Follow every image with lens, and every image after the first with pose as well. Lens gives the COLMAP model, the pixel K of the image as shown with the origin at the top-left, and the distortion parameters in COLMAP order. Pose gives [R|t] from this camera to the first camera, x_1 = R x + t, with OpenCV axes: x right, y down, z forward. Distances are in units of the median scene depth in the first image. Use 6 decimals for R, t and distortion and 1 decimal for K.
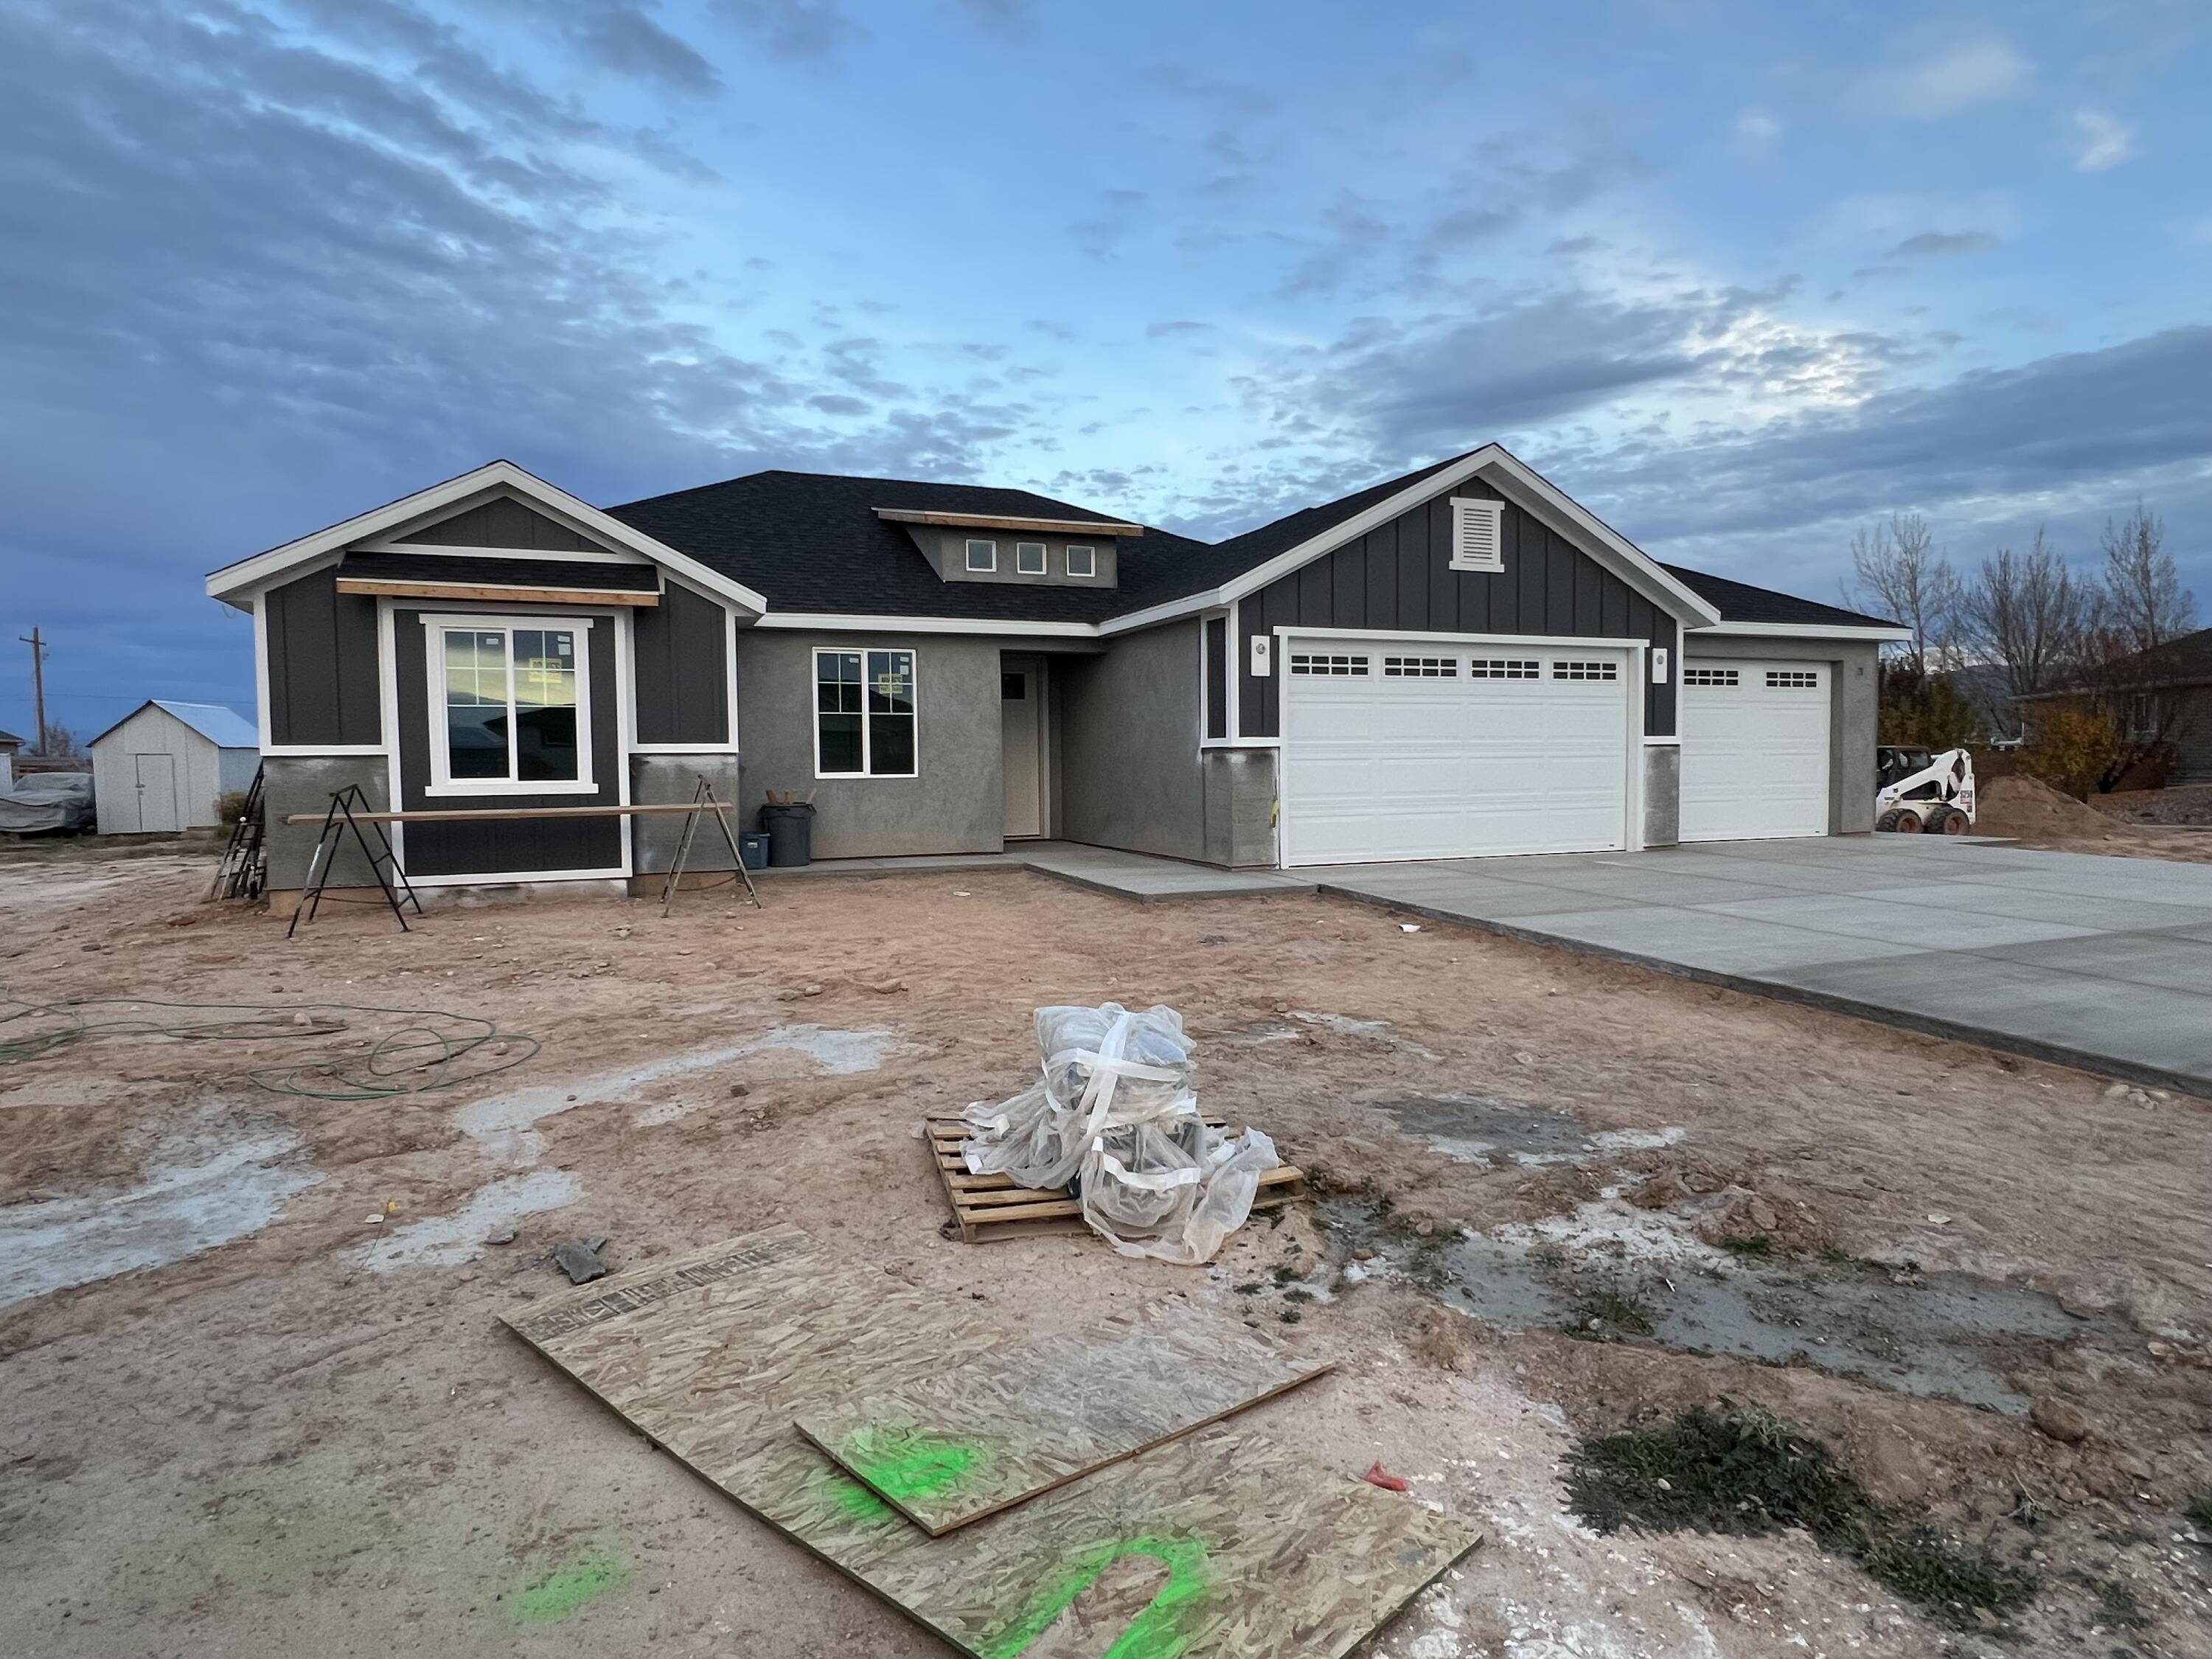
lens RADIAL K [[1223.4, 0, 1106.0], [0, 1223.4, 829.5], [0, 0, 1]] dist [-0.001114, -0.013525]
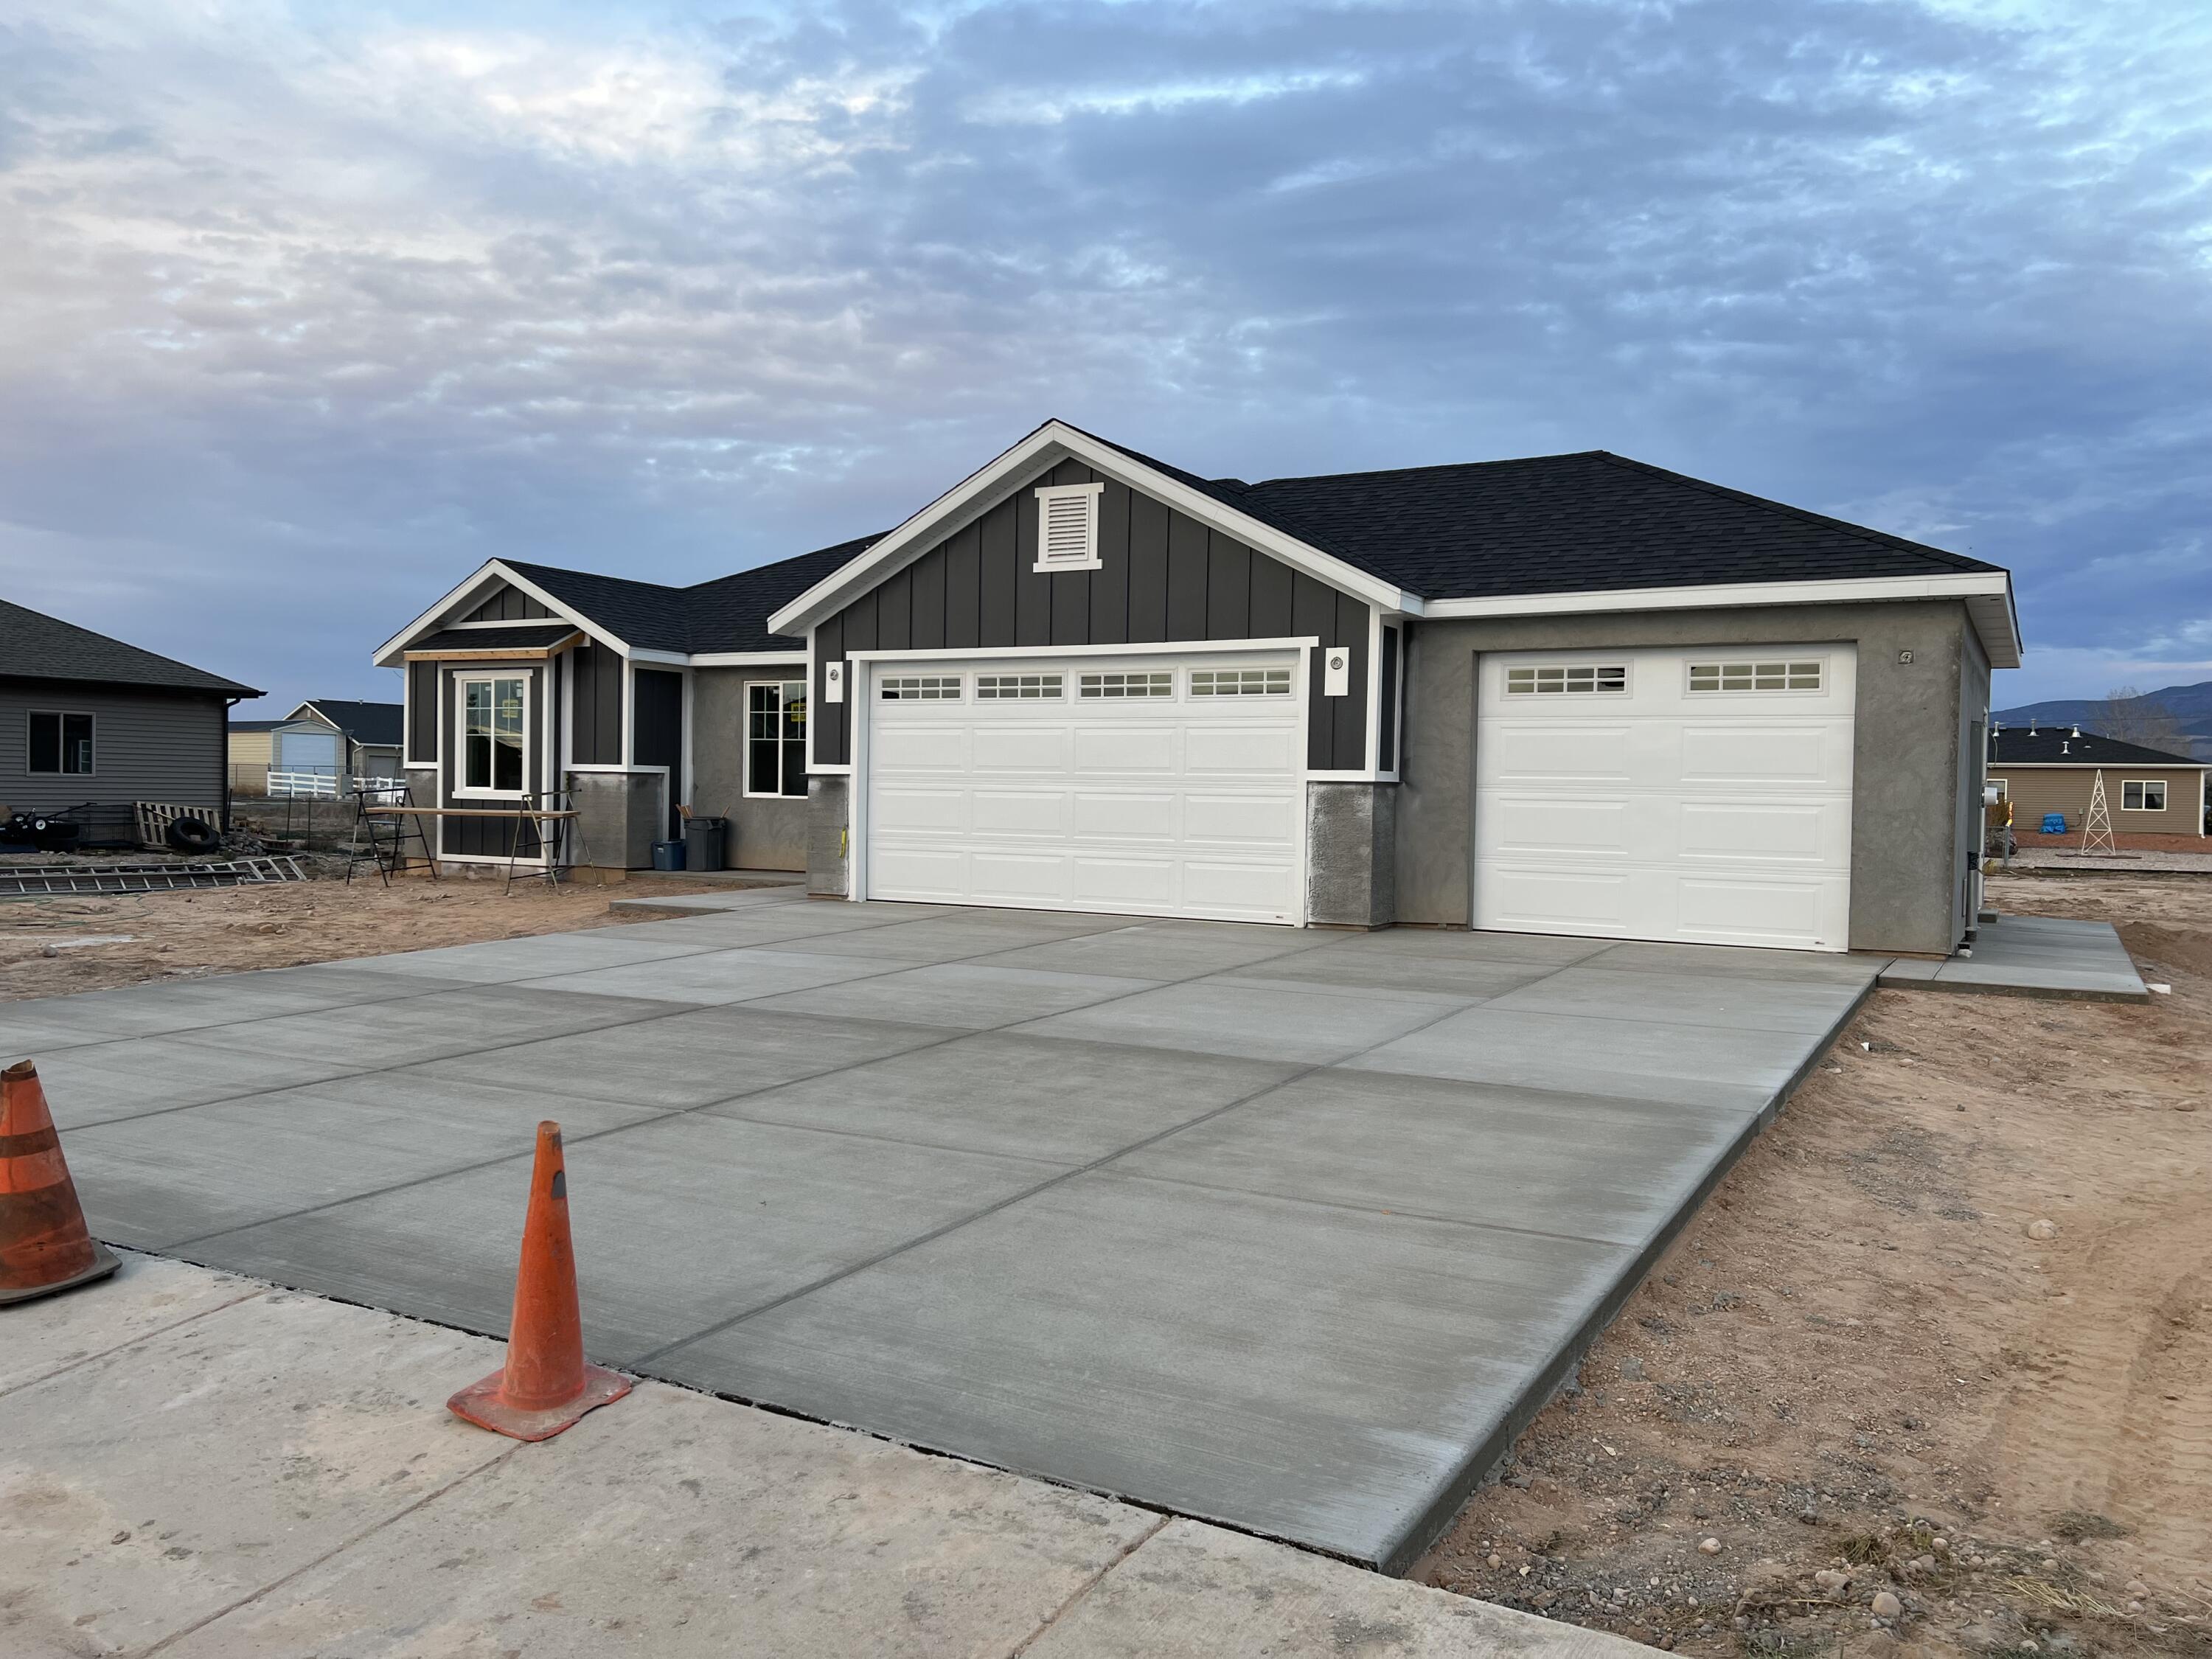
lens RADIAL K [[1690.7, 0, 1106.0], [0, 1690.7, 829.5], [0, 0, 1]] dist [0.136318, -0.120810]
pose [[0.605638, 0.040838, -0.794692, 1.247856], [-0.070114, 0.997537, -0.002172, -0.032937], [0.792646, 0.057034, 0.607009, 0.320769]]
